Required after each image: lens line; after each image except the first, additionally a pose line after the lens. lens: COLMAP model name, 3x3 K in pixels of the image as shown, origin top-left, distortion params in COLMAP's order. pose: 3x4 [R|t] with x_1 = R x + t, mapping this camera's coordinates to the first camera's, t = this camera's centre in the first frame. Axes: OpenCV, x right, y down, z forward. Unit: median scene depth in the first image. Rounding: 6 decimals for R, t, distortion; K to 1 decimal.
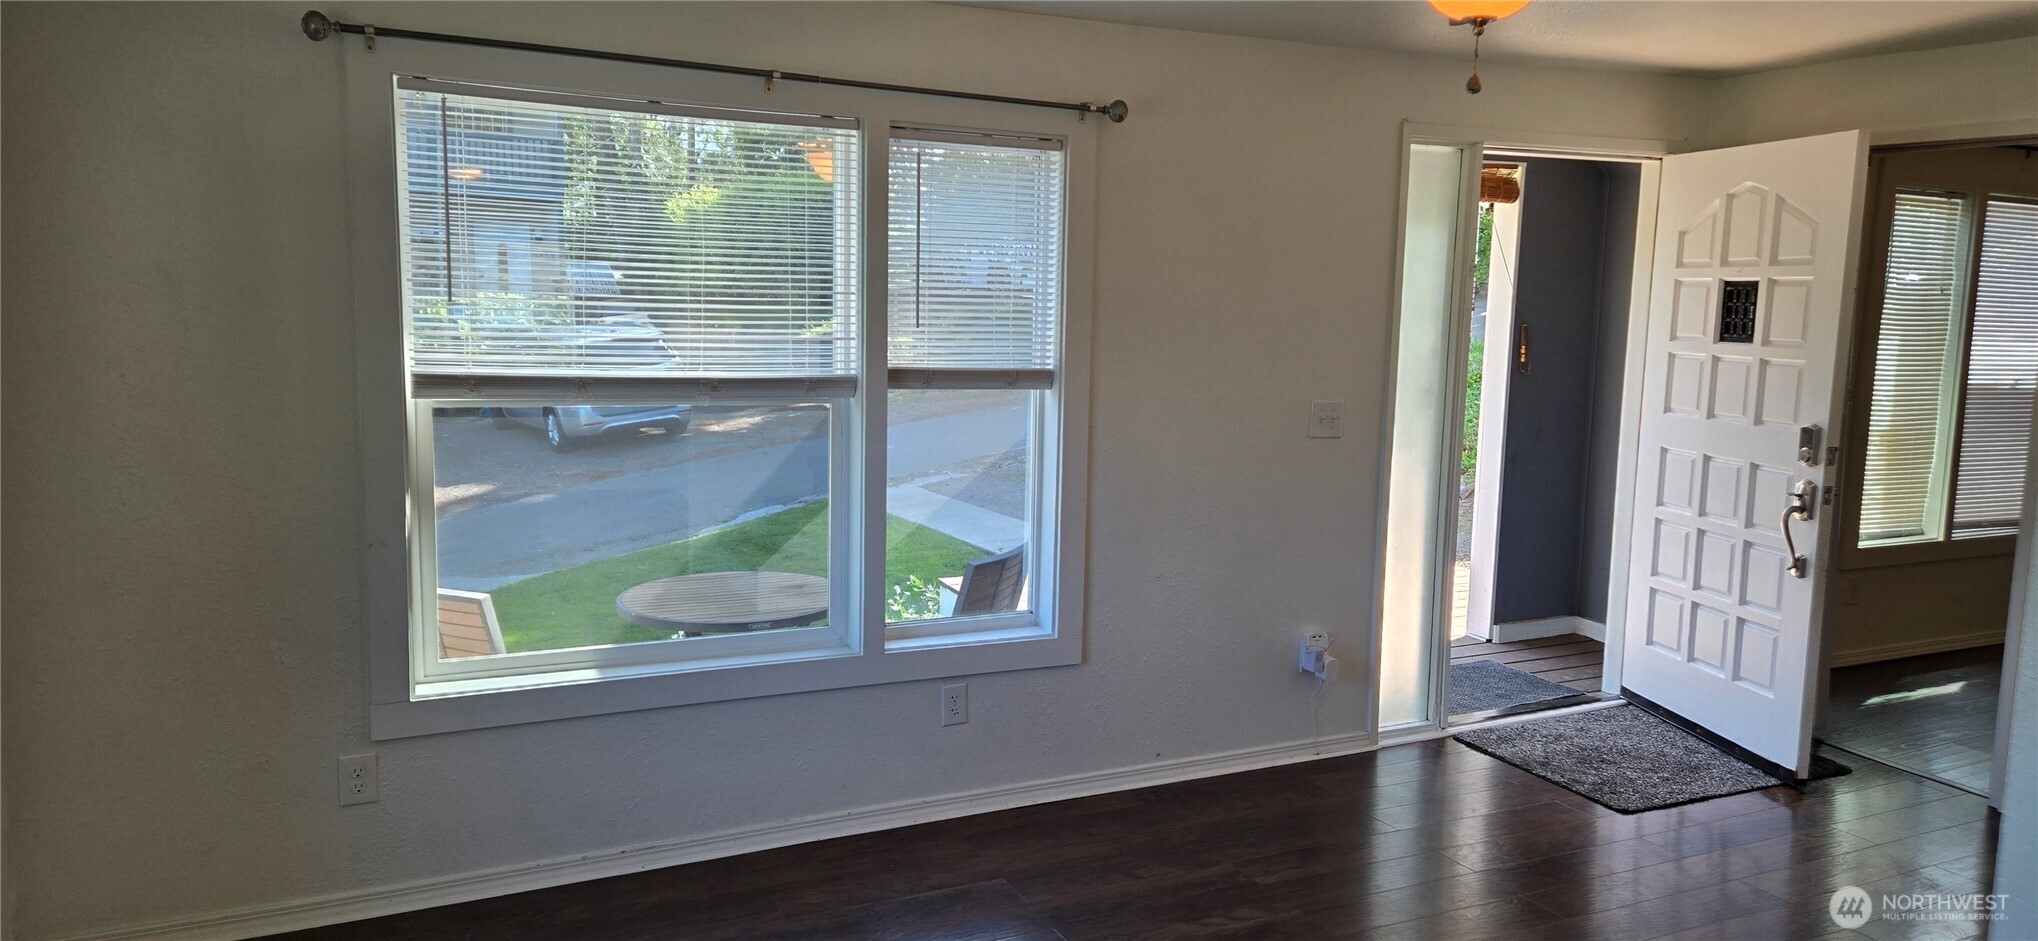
lens RADIAL K [[1365.6, 0, 1027.1], [0, 1365.6, 462.5], [0, 0, 1]] dist [0.055812, -0.029834]
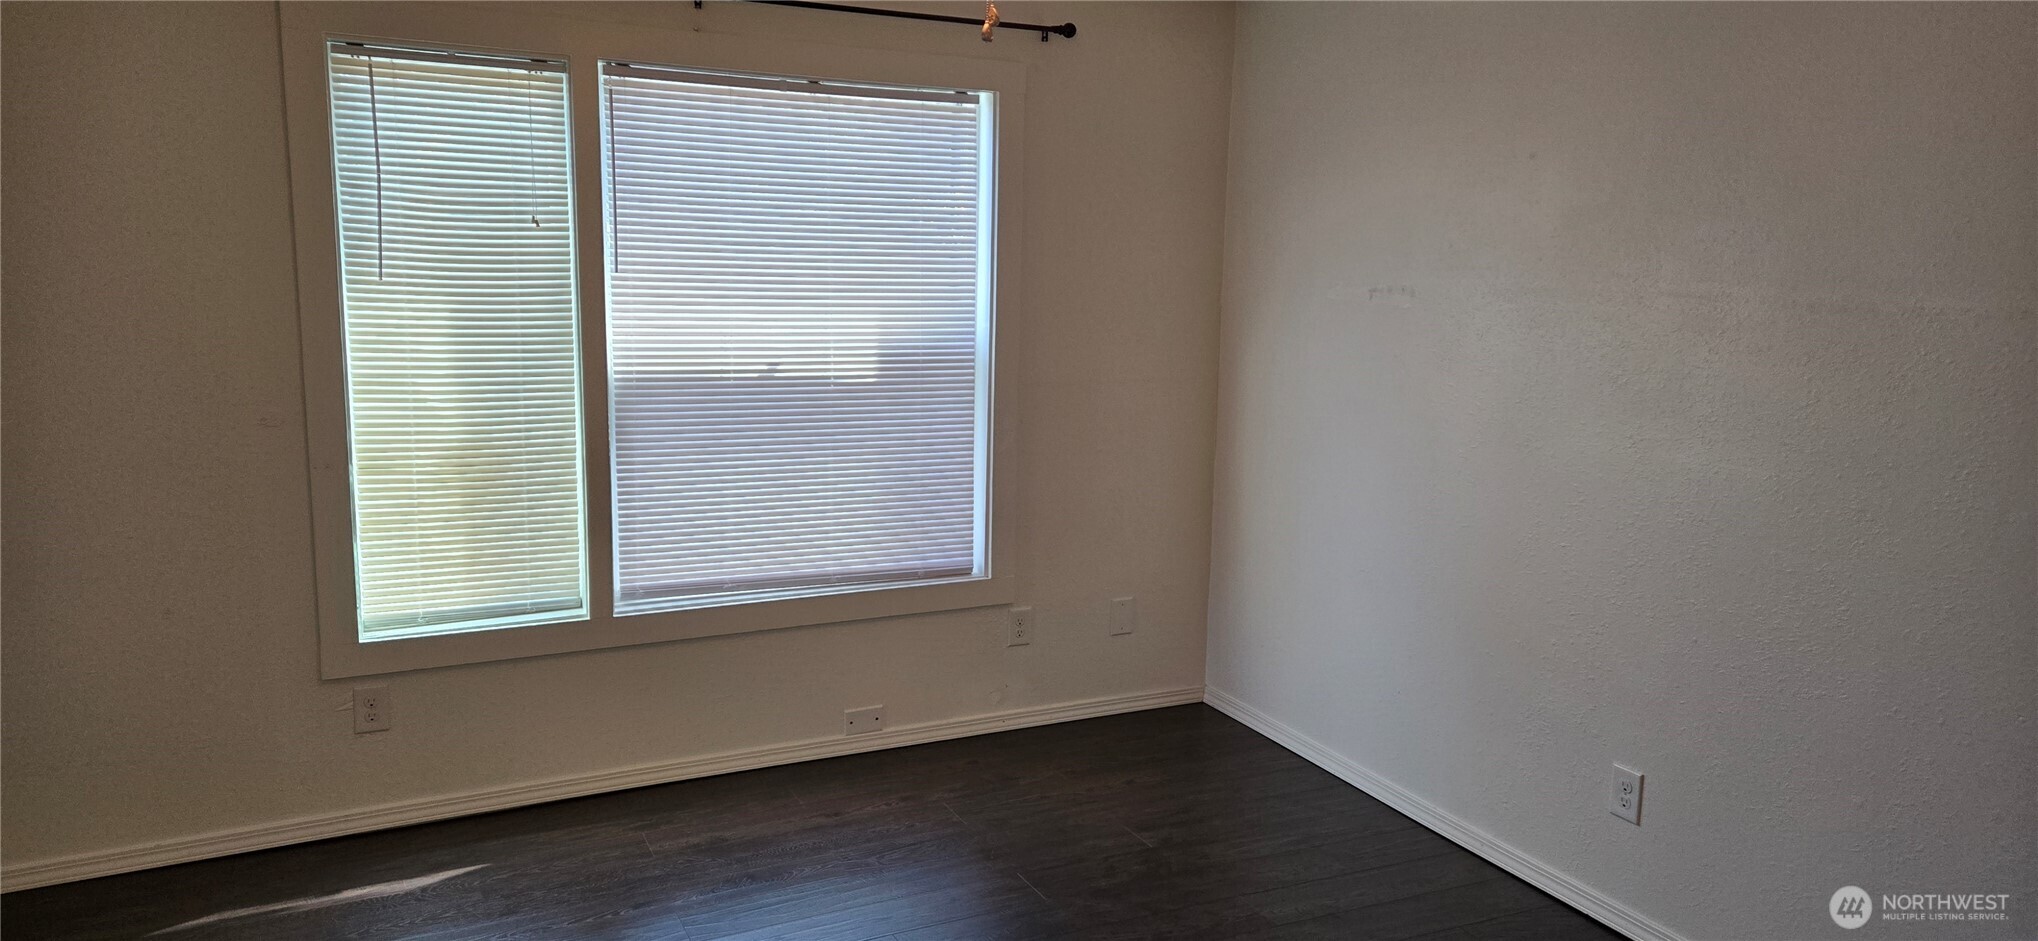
lens RADIAL K [[1268.1, 0, 1019.0], [0, 1268.1, 470.5], [0, 0, 1]] dist [0.039911, 0.000097]
pose [[0.999930, 0.001274, -0.011733, 0.885314], [-0.000708, 0.998844, 0.048069, -0.041350], [0.011781, -0.048058, 0.998775, 0.432716]]
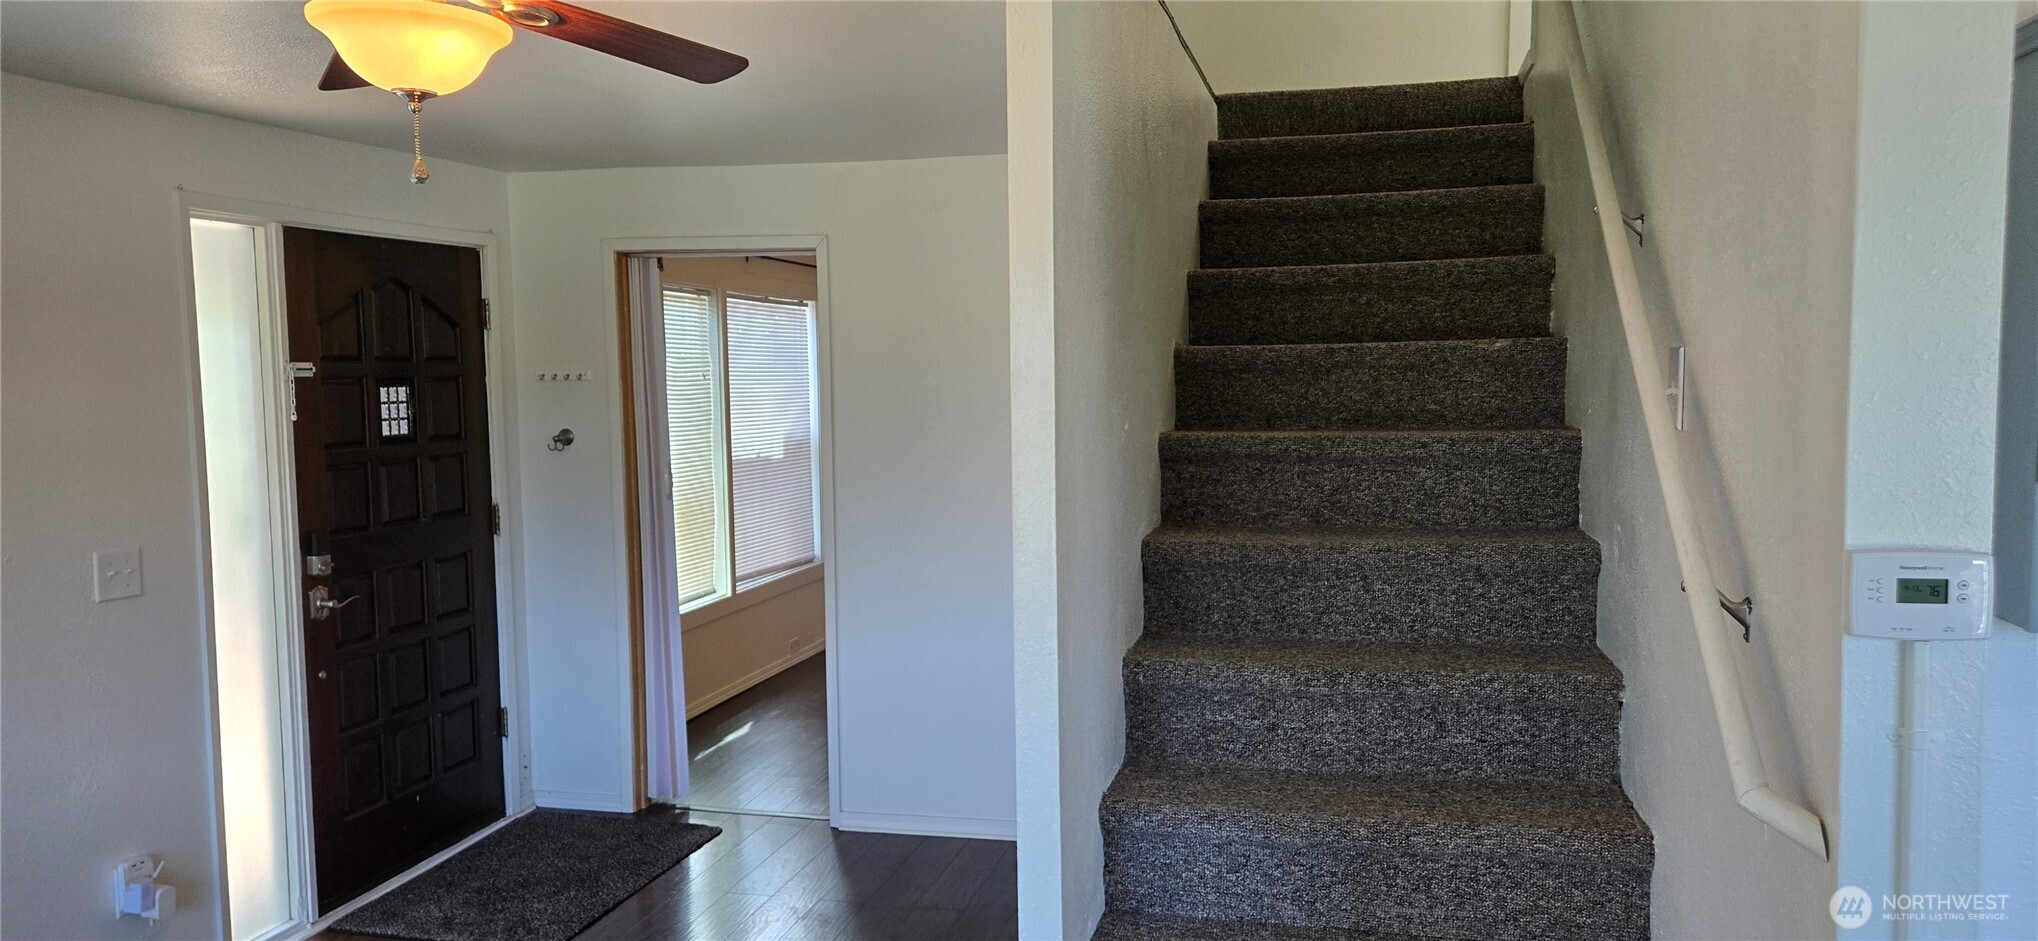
lens RADIAL K [[1365.6, 0, 1027.1], [0, 1365.6, 462.5], [0, 0, 1]] dist [0.055812, -0.029834]
pose [[0.644147, -0.075667, 0.761150, -0.026828], [0.115266, 0.993334, 0.001201, -0.025029], [-0.756167, 0.086961, 0.648574, 0.084729]]
